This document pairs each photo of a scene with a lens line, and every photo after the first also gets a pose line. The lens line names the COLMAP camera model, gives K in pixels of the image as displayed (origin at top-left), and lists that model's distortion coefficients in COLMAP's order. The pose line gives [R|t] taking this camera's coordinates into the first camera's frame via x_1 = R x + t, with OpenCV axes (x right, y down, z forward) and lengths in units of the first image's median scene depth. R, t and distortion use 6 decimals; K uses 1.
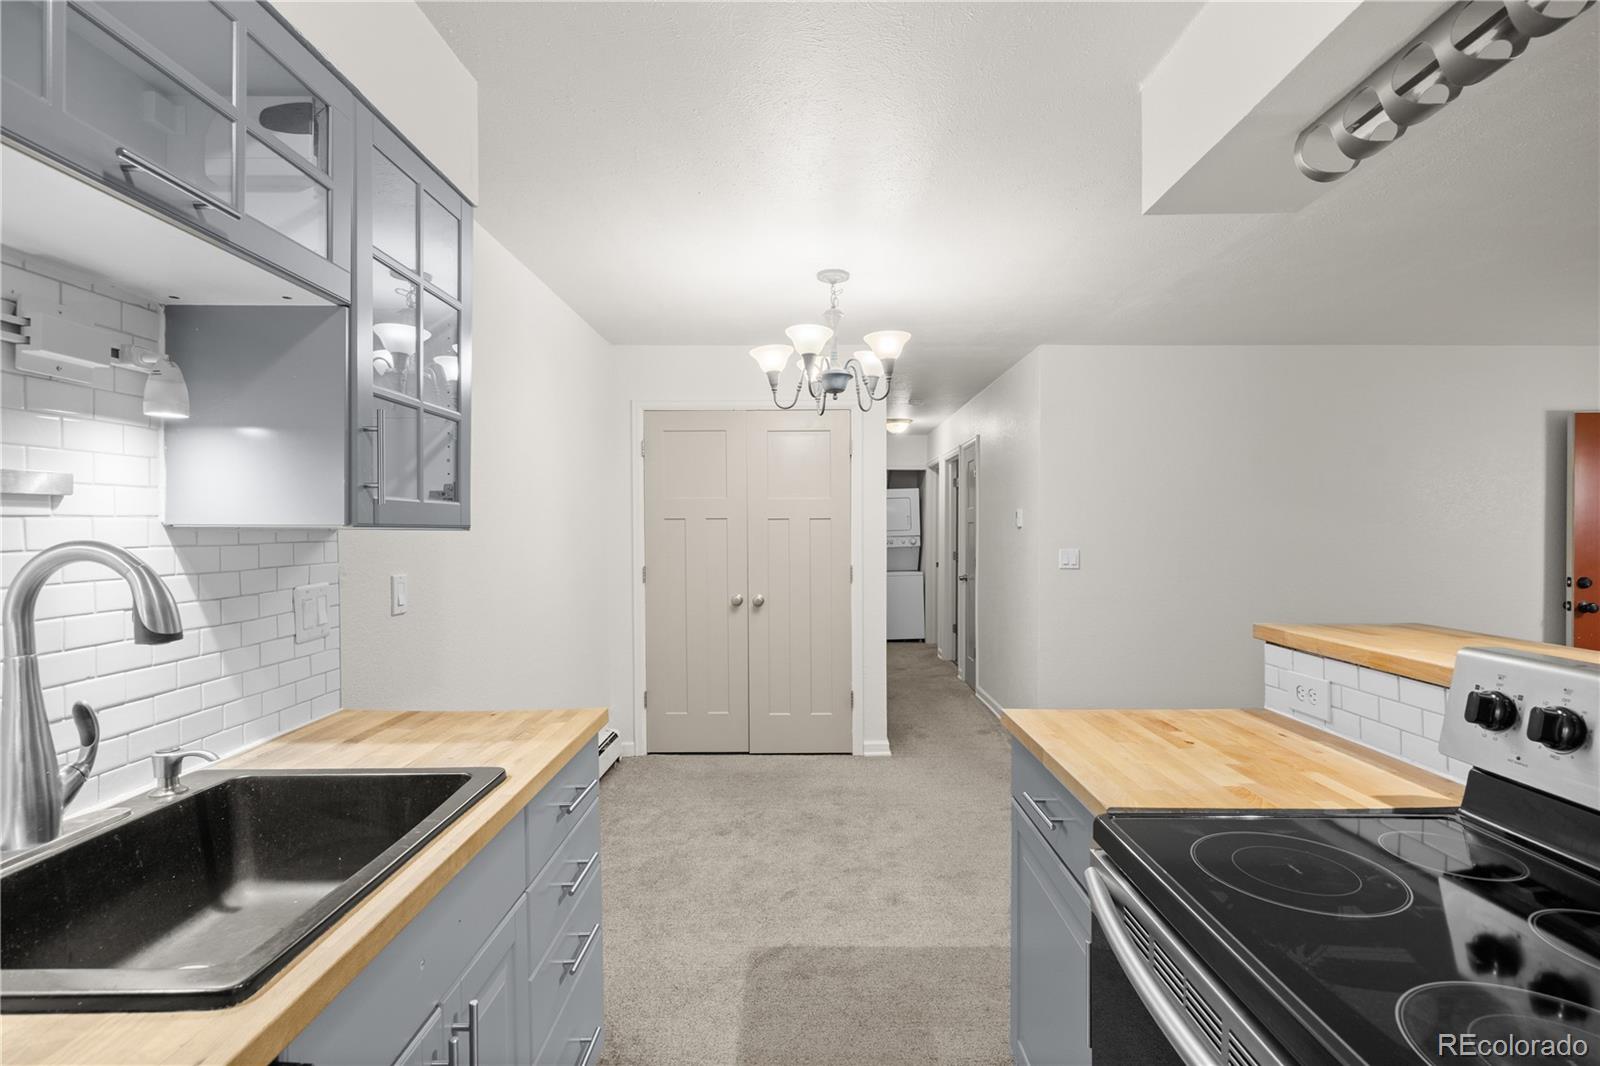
lens RADIAL K [[742.8, 0, 806.1], [0, 742.8, 529.1], [0, 0, 1]] dist [-0.000194, 0.000786]
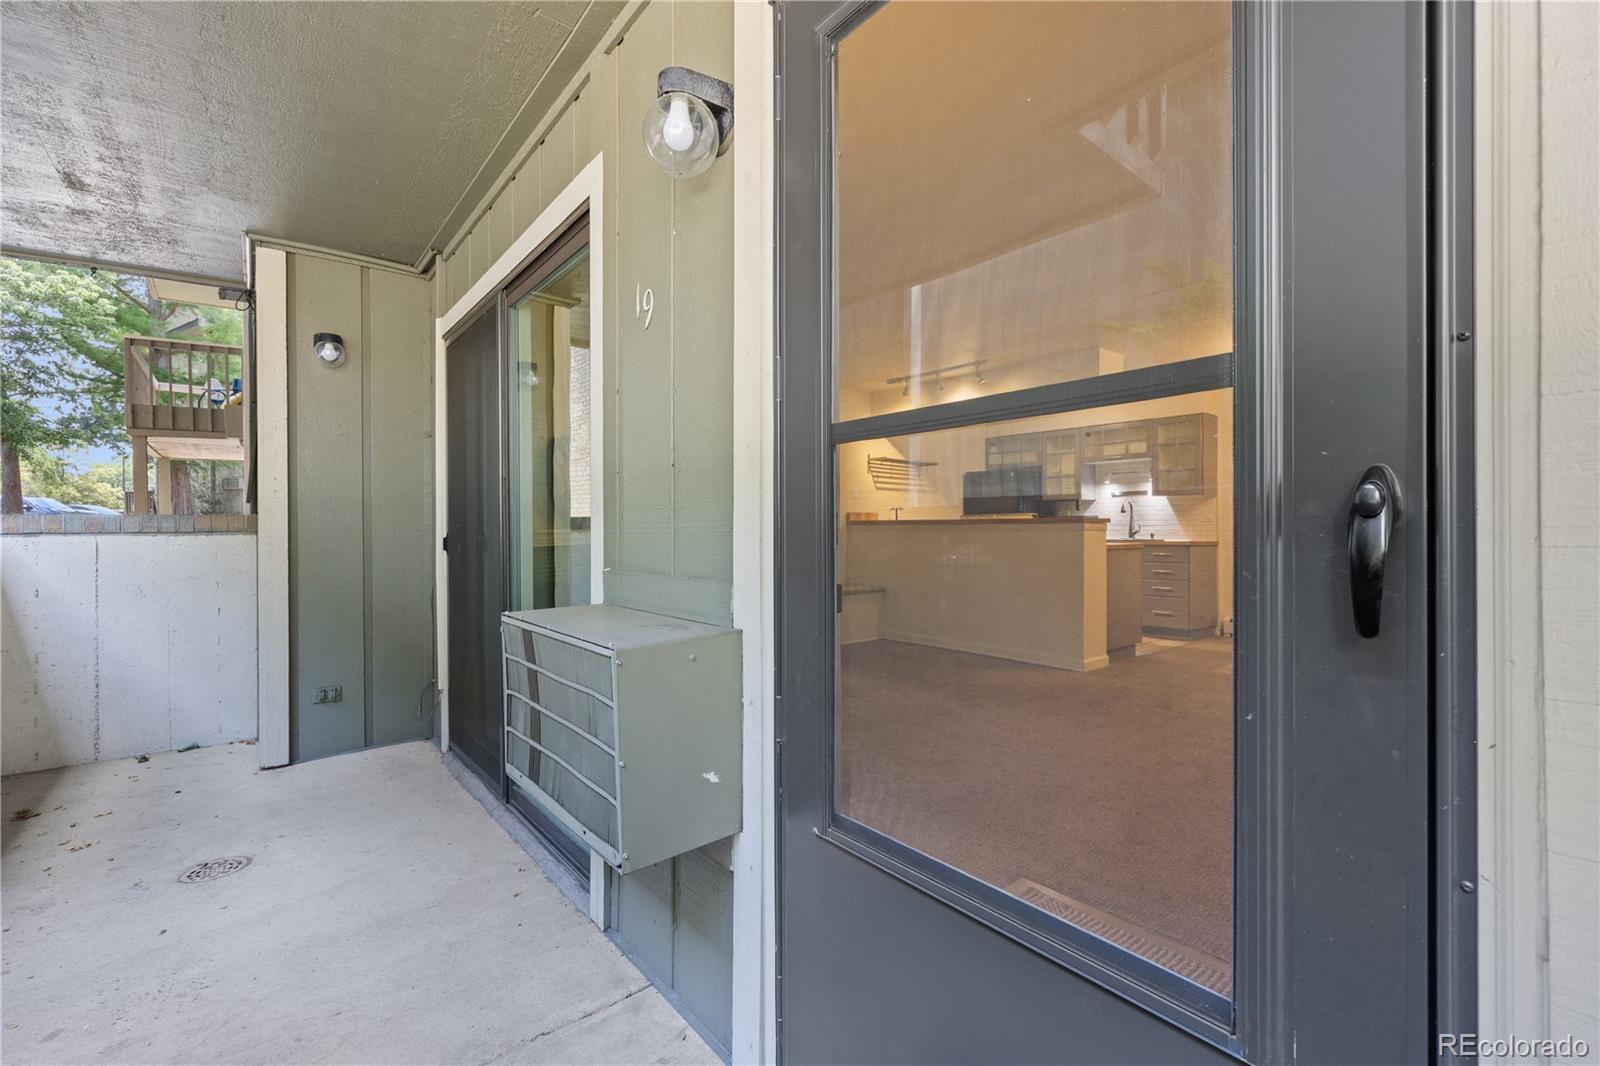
lens RADIAL K [[689.4, 0, 803.9], [0, 689.4, 531.4], [0, 0, 1]] dist [-0.003286, 0.000233]
pose [[-0.770006, 0.004236, -0.638022, 1.982560], [0.002773, 0.999991, 0.003292, 0.099157], [0.638030, 0.000766, -0.770011, 1.389008]]
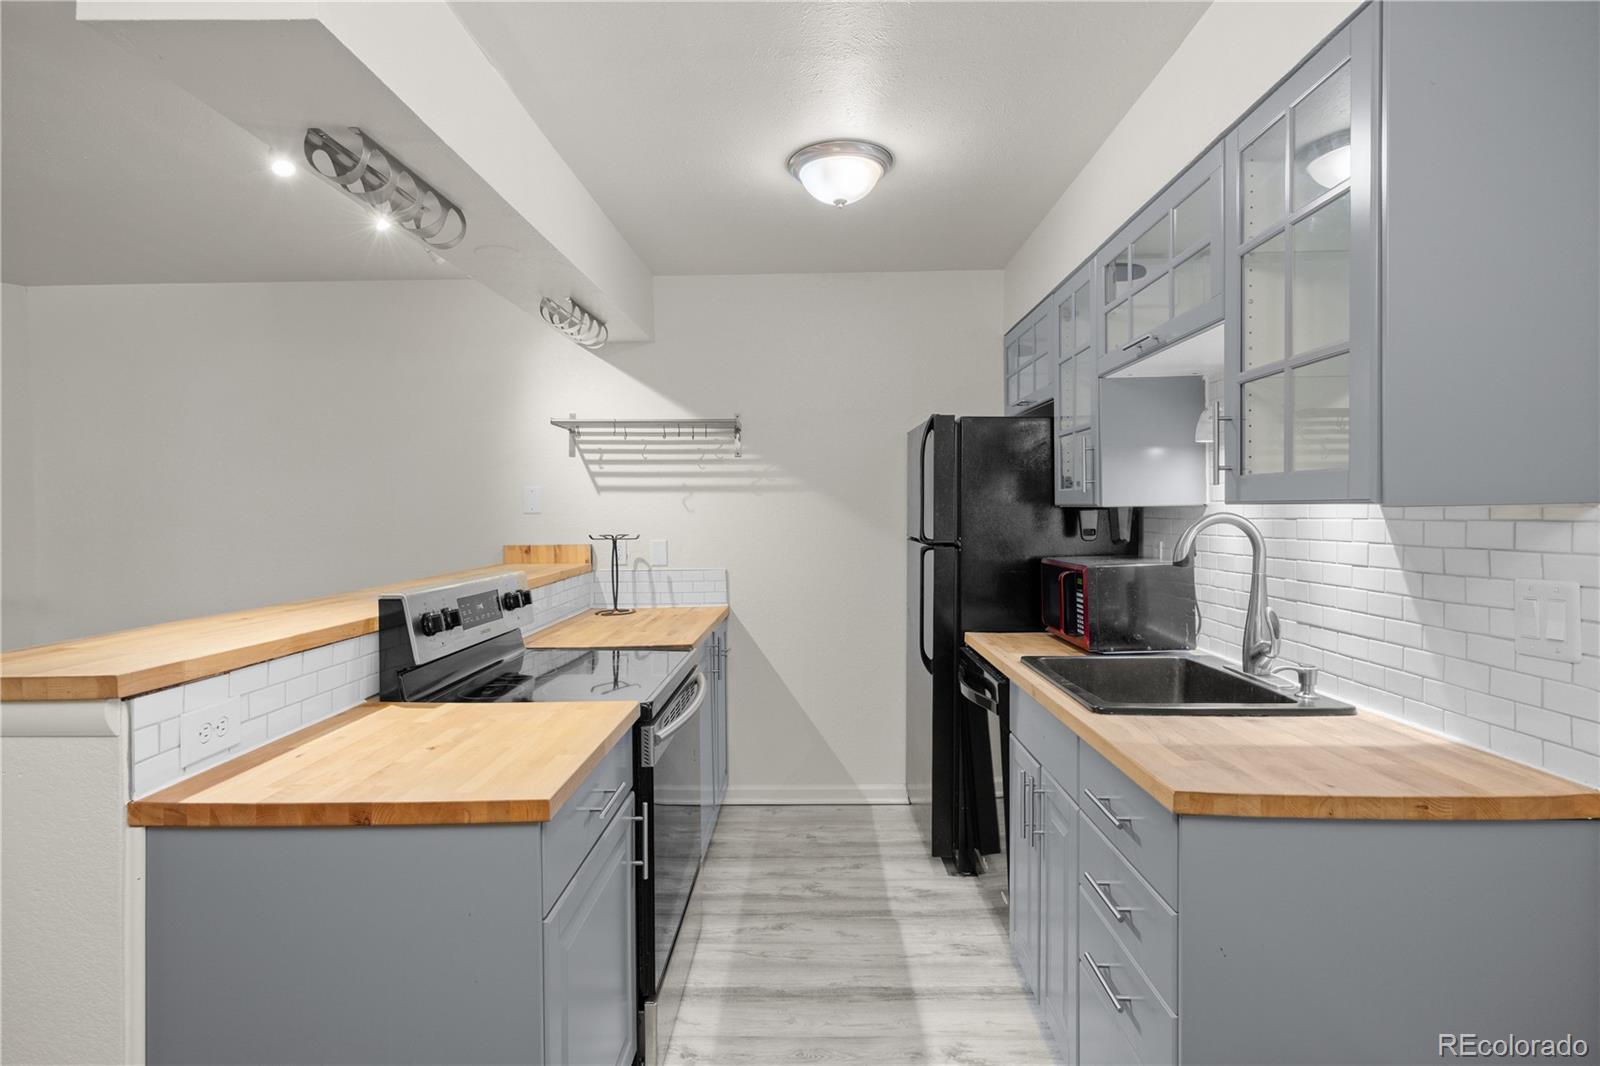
lens RADIAL K [[799.0, 0, 804.8], [0, 799.0, 523.1], [0, 0, 1]] dist [0.003082, 0.000458]
pose [[-0.999860, 0.011058, 0.012523, 0.020109], [0.011263, 0.999802, 0.016383, -0.000681], [-0.012339, 0.016522, -0.999787, 0.954165]]
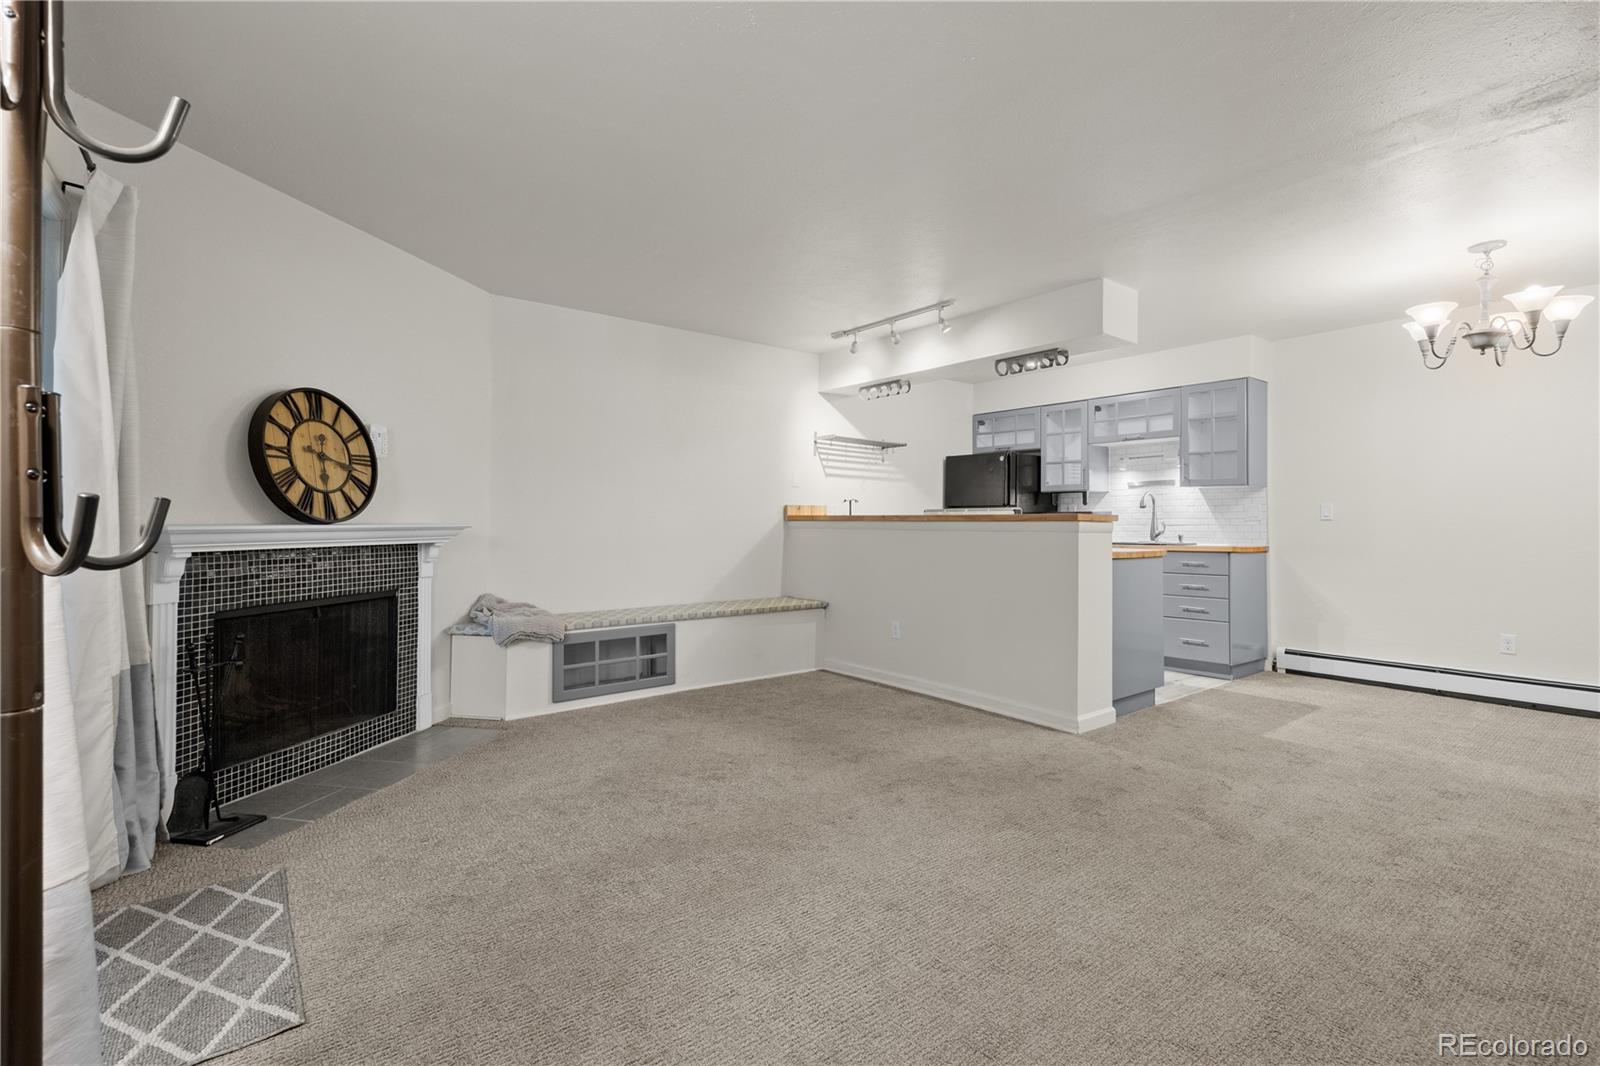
lens RADIAL K [[719.5, 0, 801.2], [0, 719.5, 508.5], [0, 0, 1]] dist [0.002895, 0.000922]
pose [[-0.785898, -0.017278, -0.618115, 1.552534], [-0.006257, 0.999781, -0.019991, 0.091250], [0.618324, -0.011843, -0.785834, 1.221279]]
